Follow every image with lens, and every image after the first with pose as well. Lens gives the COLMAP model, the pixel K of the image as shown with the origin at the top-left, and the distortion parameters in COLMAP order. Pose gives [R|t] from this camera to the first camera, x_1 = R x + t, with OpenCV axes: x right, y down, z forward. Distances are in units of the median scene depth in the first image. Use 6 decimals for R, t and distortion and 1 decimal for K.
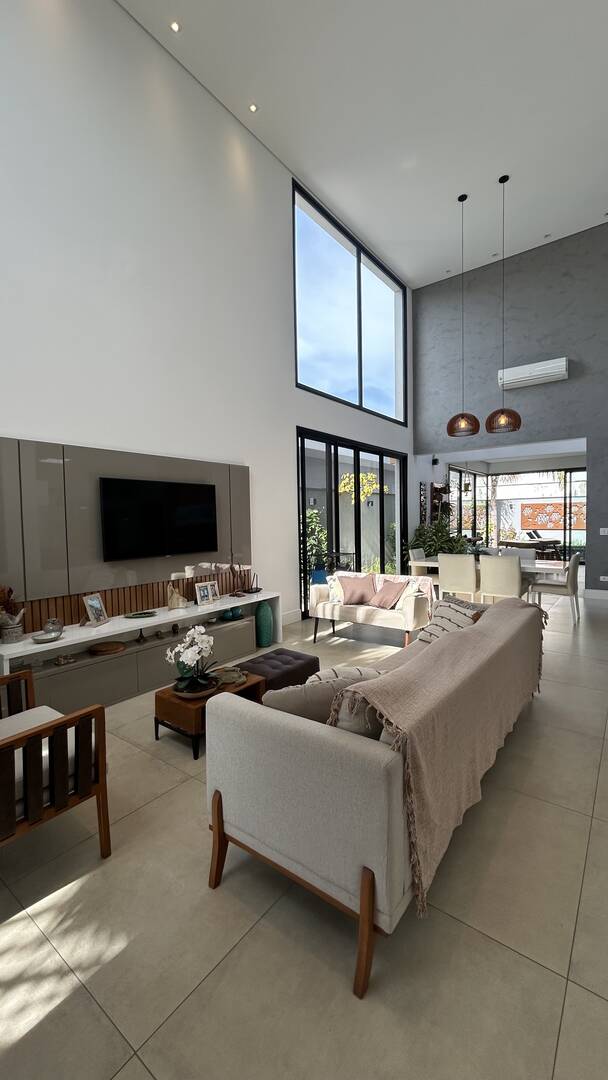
lens RADIAL K [[440.3, 0, 306.0], [0, 440.3, 537.8], [0, 0, 1]] dist [0.000827, 0.000983]
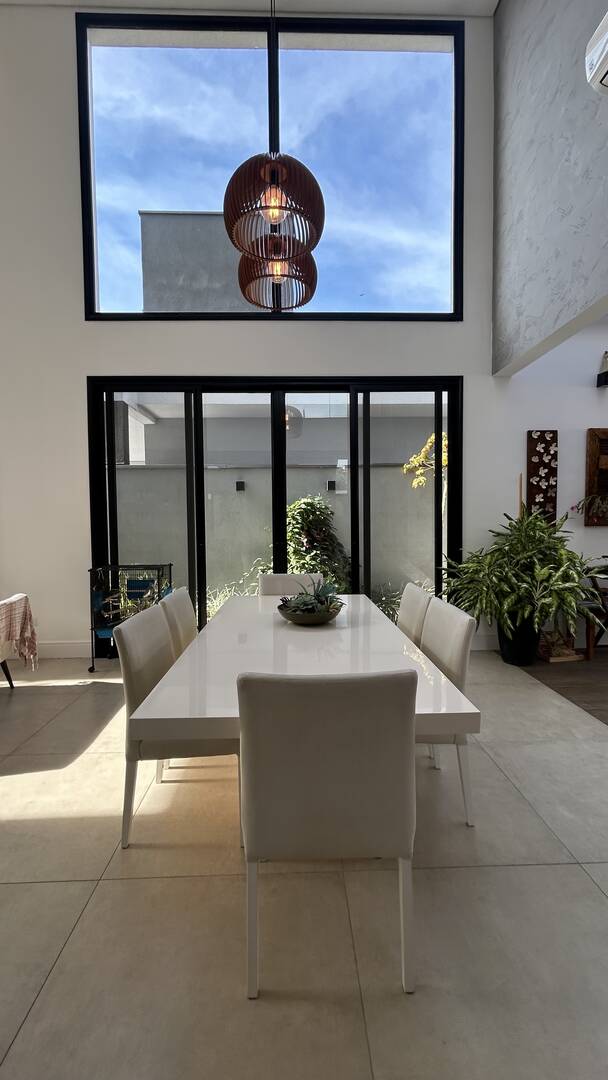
lens RADIAL K [[438.2, 0, 303.8], [0, 438.2, 537.3], [0, 0, 1]] dist [0.000497, 0.000270]
pose [[0.628827, 0.042254, -0.776396, 0.610324], [-0.032870, 0.999074, 0.027750, -0.026507], [0.776850, 0.008070, 0.629634, 0.688291]]
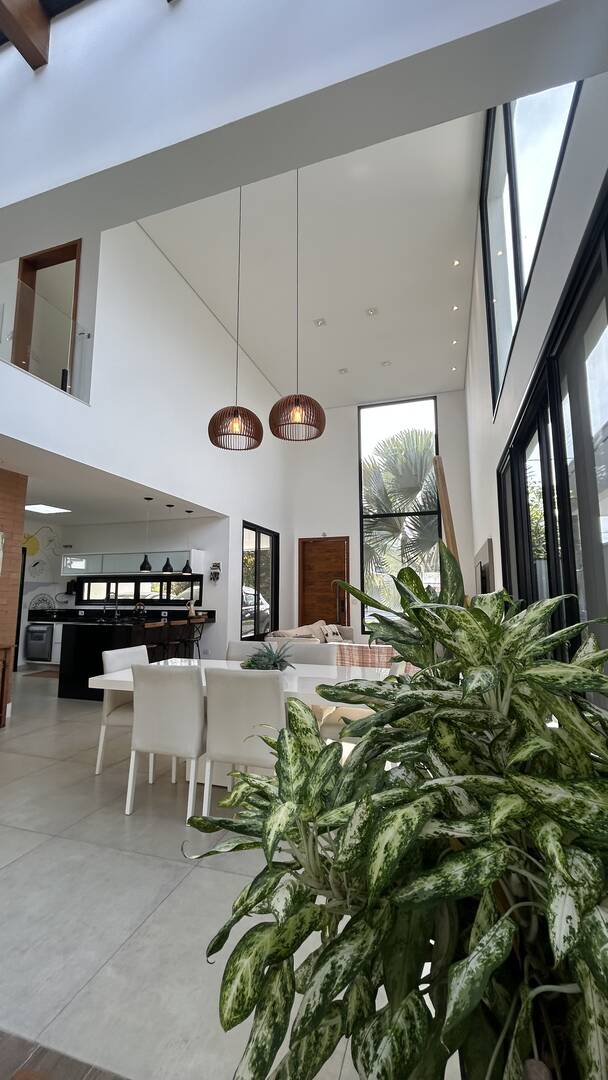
lens RADIAL K [[440.3, 0, 306.0], [0, 440.3, 537.8], [0, 0, 1]] dist [0.000827, 0.000983]
pose [[-0.944369, -0.023075, -0.328077, 0.464934], [0.005408, 0.996311, -0.085642, -0.052340], [0.328843, -0.082652, -0.940761, 1.343869]]
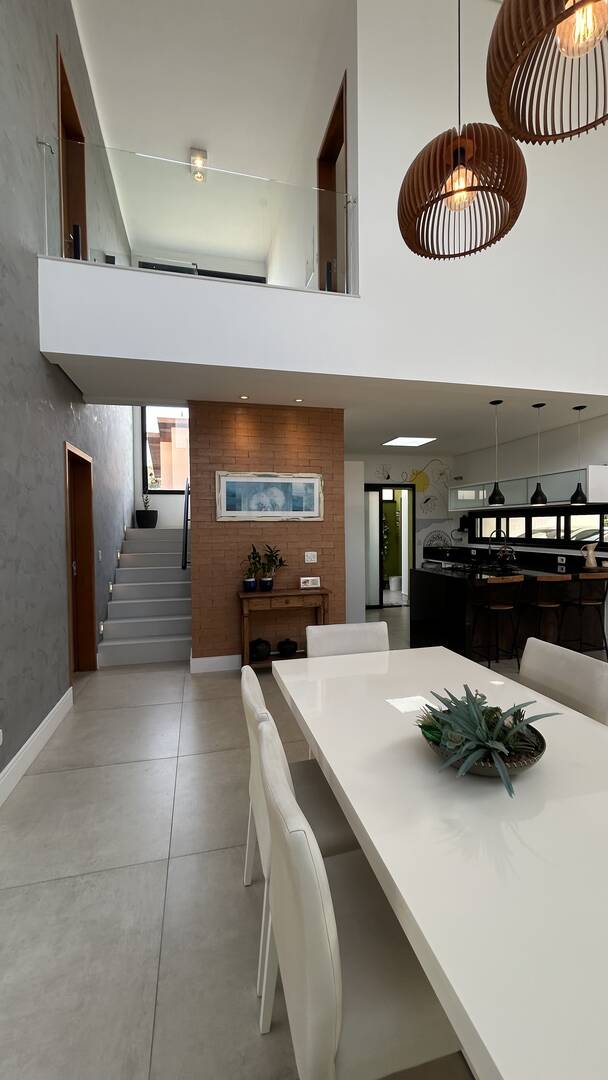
lens RADIAL K [[440.3, 0, 306.0], [0, 440.3, 537.8], [0, 0, 1]] dist [0.000827, 0.000983]
pose [[-0.776795, 0.009375, 0.629684, 0.295482], [0.049698, 0.997683, 0.046455, -0.058478], [-0.627790, 0.067380, -0.775461, 1.087502]]
